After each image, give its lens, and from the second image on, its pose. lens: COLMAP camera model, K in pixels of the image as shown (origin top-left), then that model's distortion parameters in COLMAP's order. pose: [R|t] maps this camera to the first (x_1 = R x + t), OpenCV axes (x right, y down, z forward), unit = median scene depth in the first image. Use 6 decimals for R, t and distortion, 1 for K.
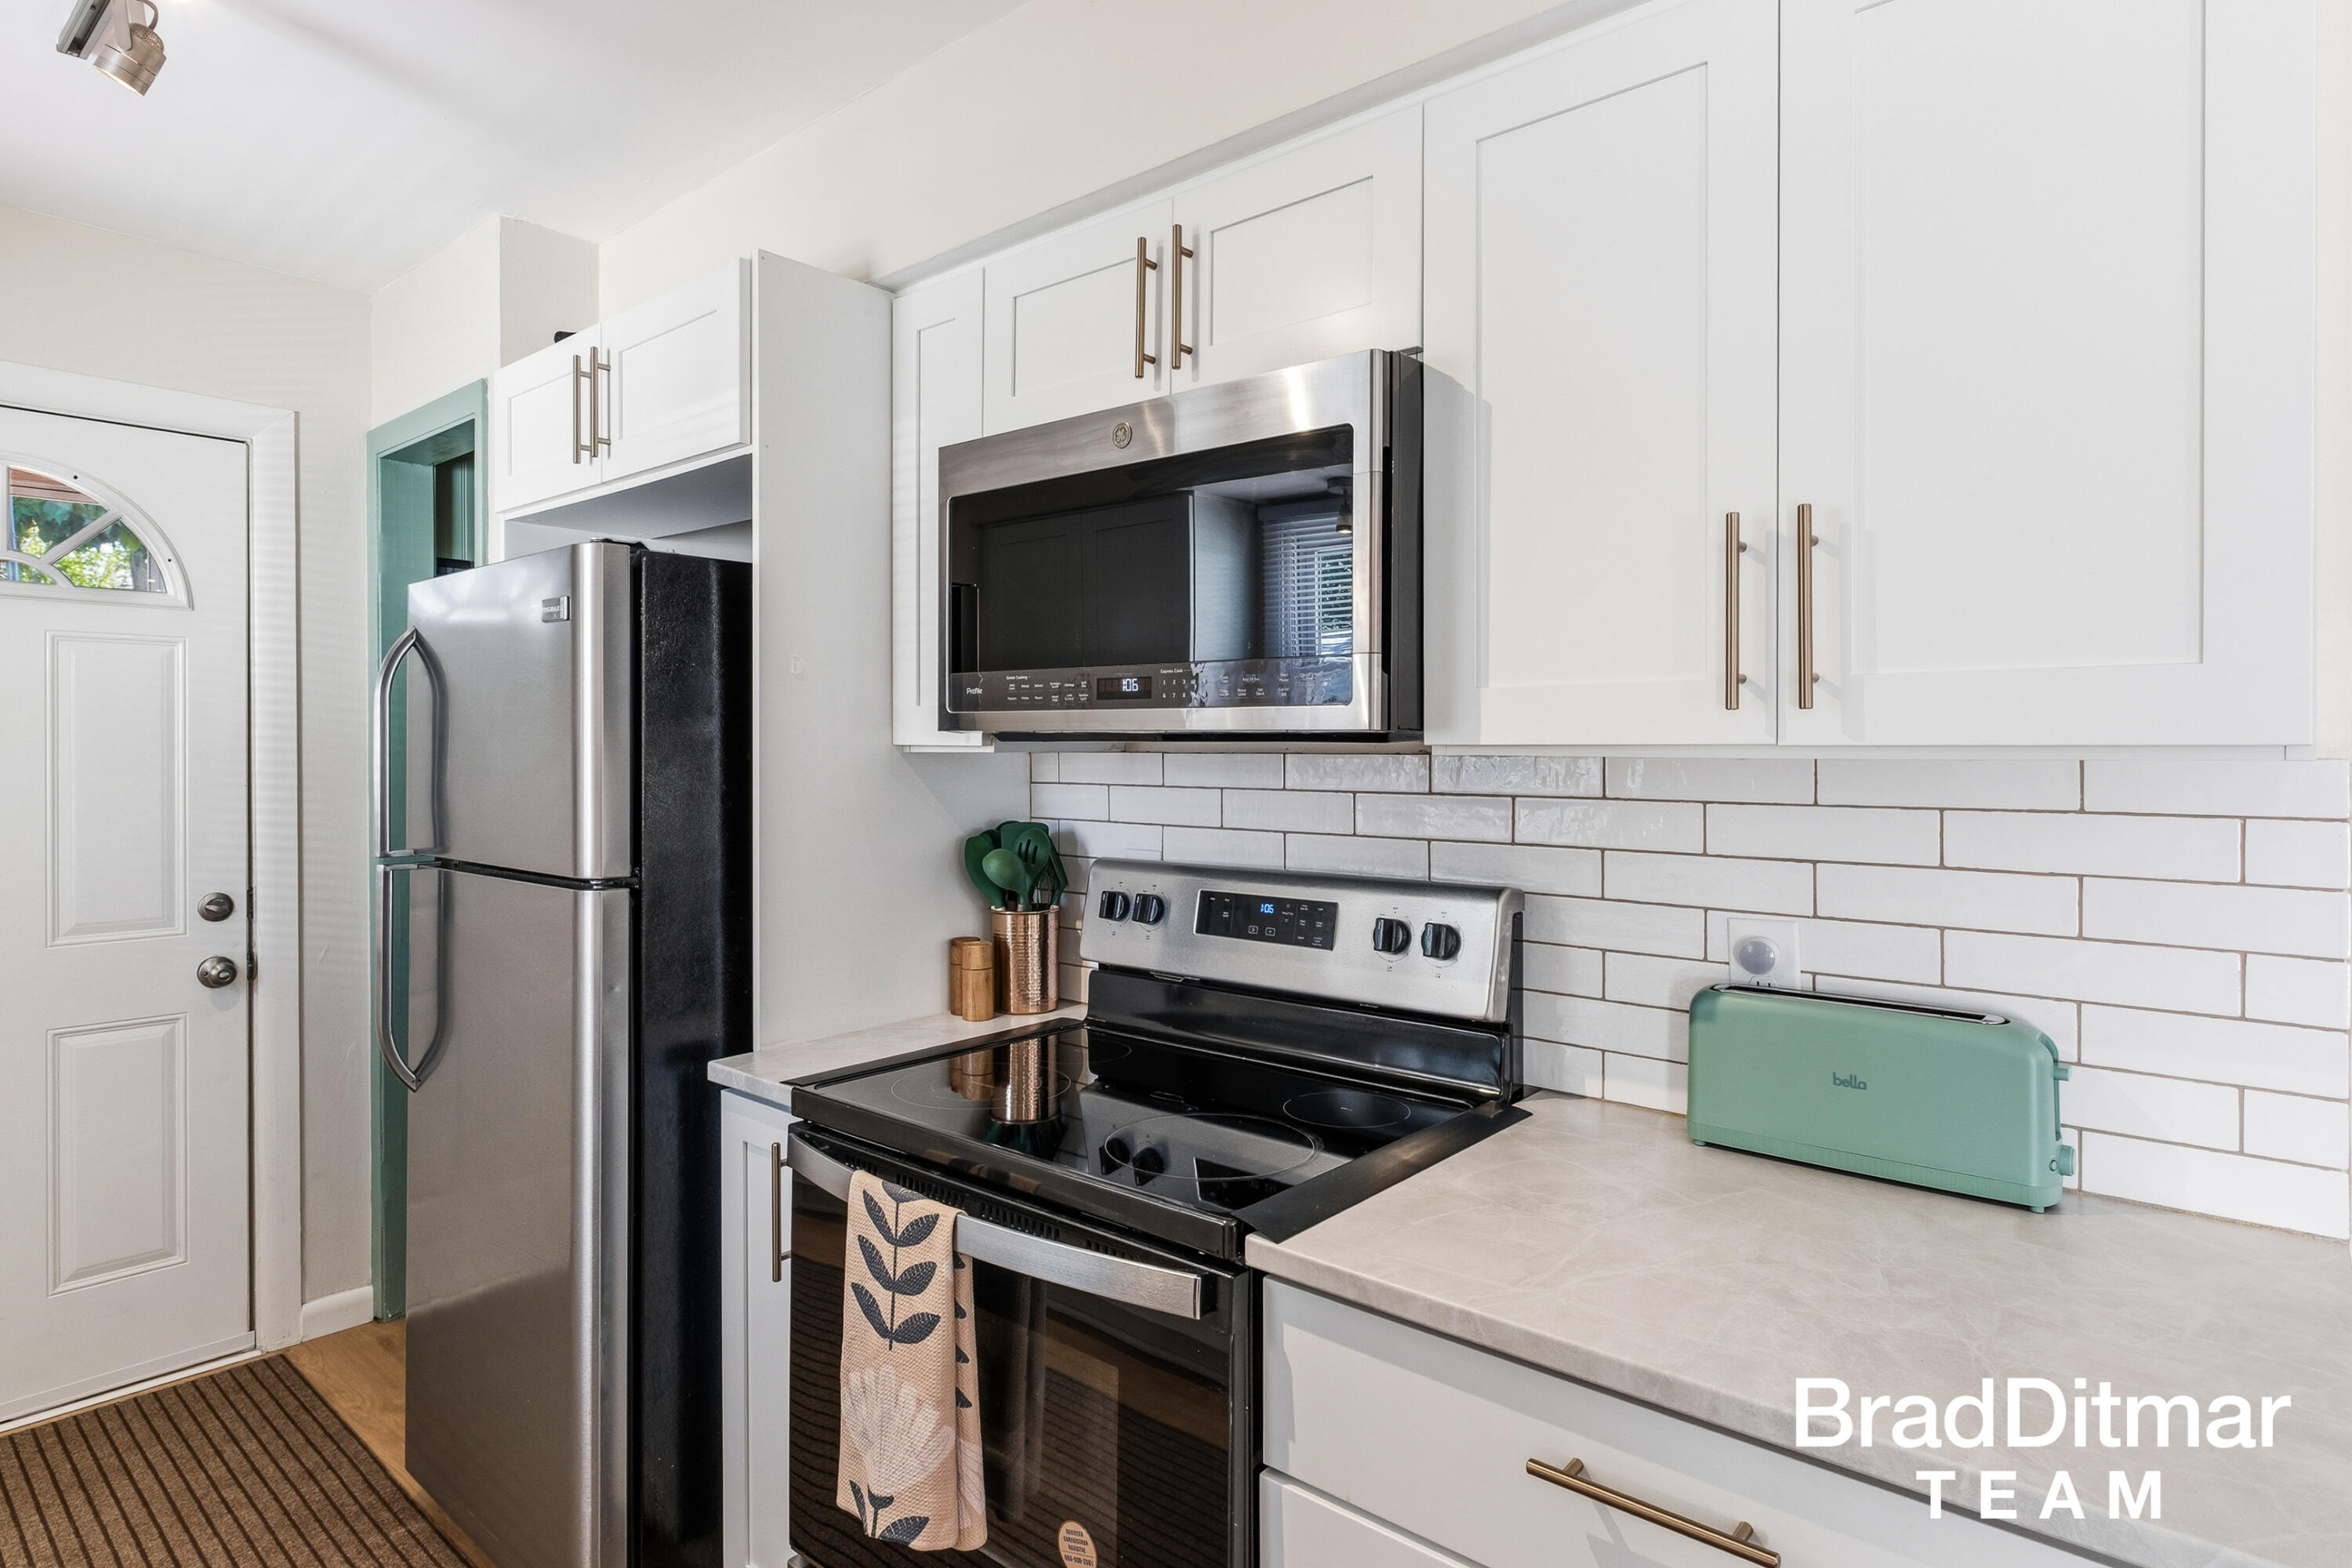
lens RADIAL K [[1258.6, 0, 1150.9], [0, 1258.6, 752.9], [0, 0, 1]] dist [0.004809, -0.001597]
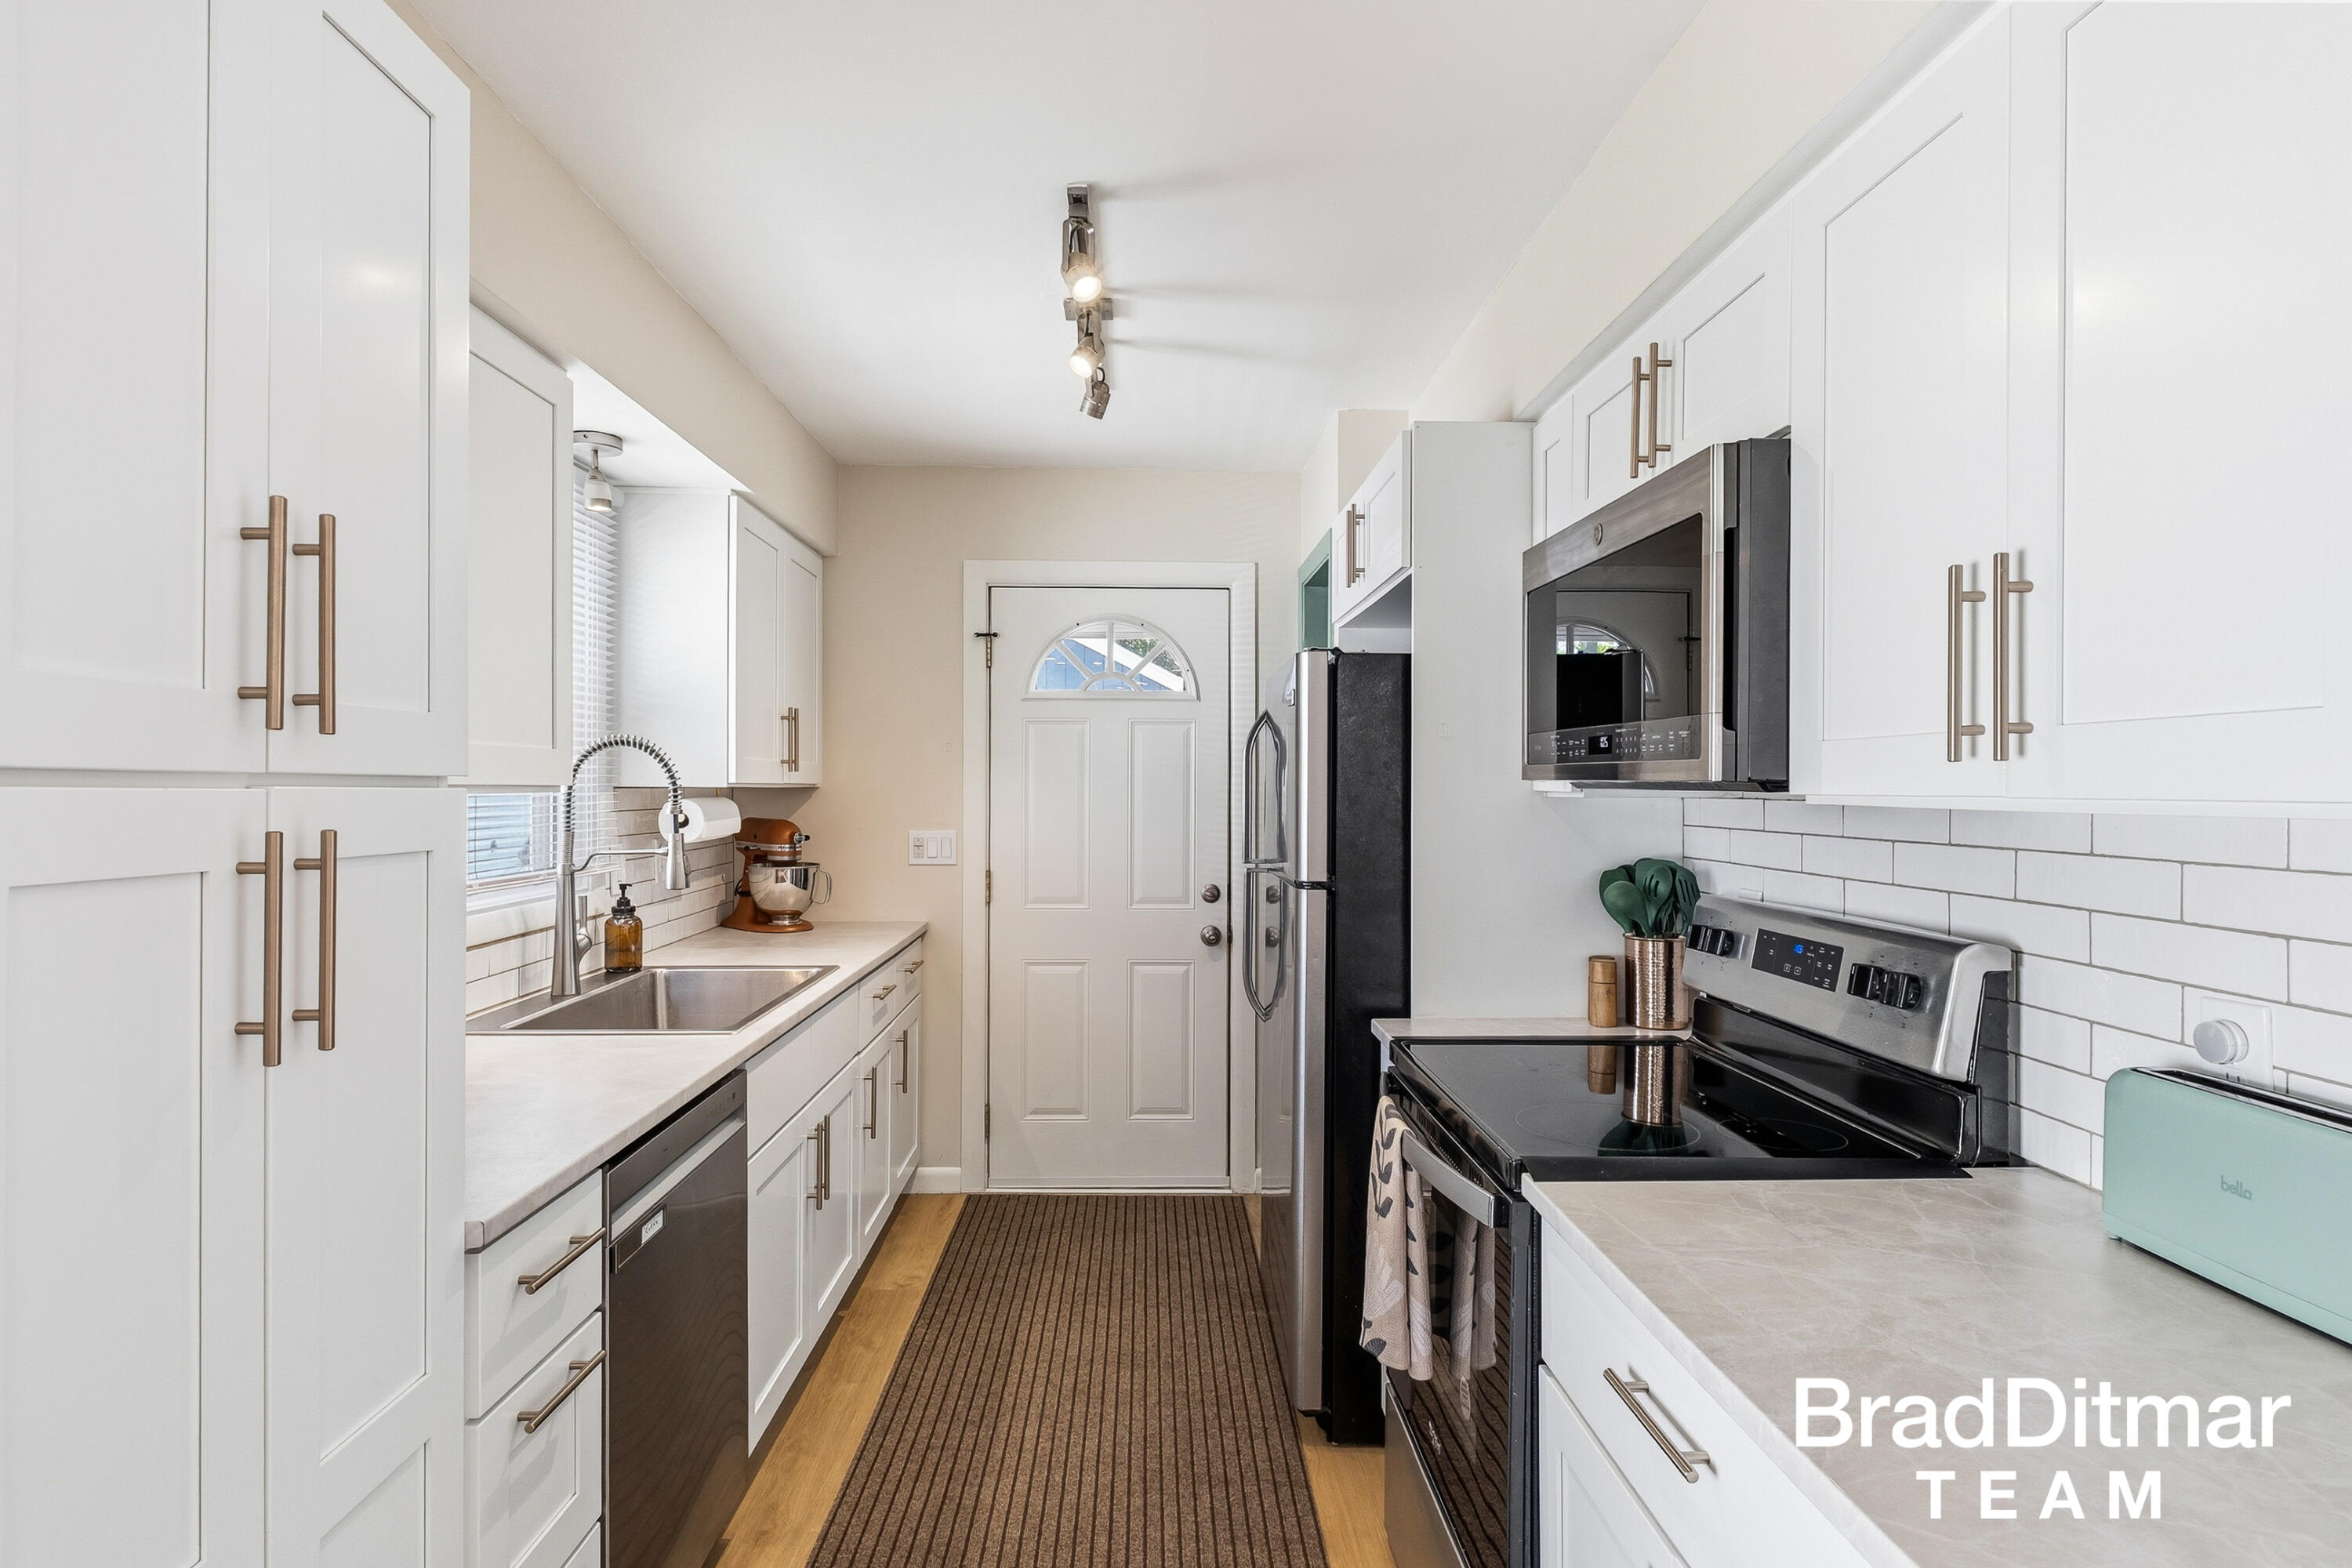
lens RADIAL K [[1255.4, 0, 1170.3], [0, 1255.4, 783.5], [0, 0, 1]] dist [0.004098, 0.000022]
pose [[0.669713, 0.000630, -0.742620, 0.474492], [-0.006594, 0.999965, -0.005098, -0.004711], [0.742591, 0.008311, 0.669694, -0.081673]]
